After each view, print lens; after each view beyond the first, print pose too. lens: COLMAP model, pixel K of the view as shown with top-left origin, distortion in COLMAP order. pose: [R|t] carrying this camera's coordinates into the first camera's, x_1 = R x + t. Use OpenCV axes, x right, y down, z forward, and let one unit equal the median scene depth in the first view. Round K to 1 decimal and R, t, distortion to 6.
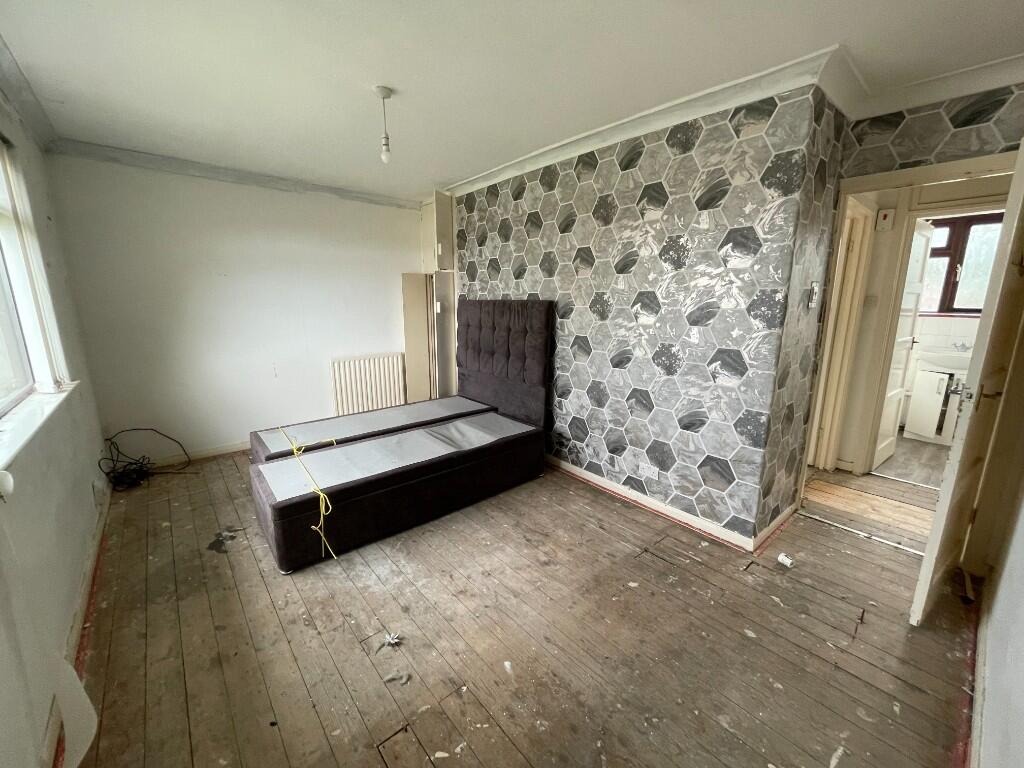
lens RADIAL K [[412.7, 0, 511.1], [0, 412.7, 381.7], [0, 0, 1]] dist [-0.003162, -0.000119]
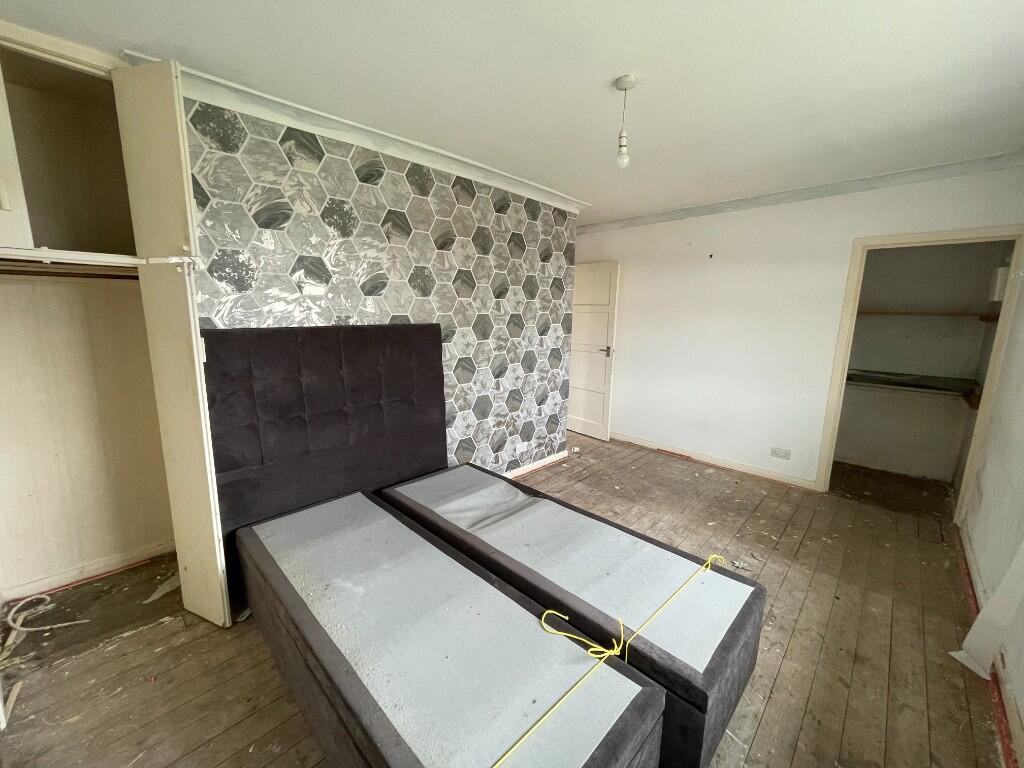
lens RADIAL K [[412.7, 0, 509.2], [0, 412.7, 383.0], [0, 0, 1]] dist [-0.003162, -0.000119]
pose [[-0.099597, -0.180115, 0.978590, -0.909428], [0.193124, 0.961279, 0.196584, -0.248889], [-0.976106, 0.208568, -0.060956, 1.060421]]
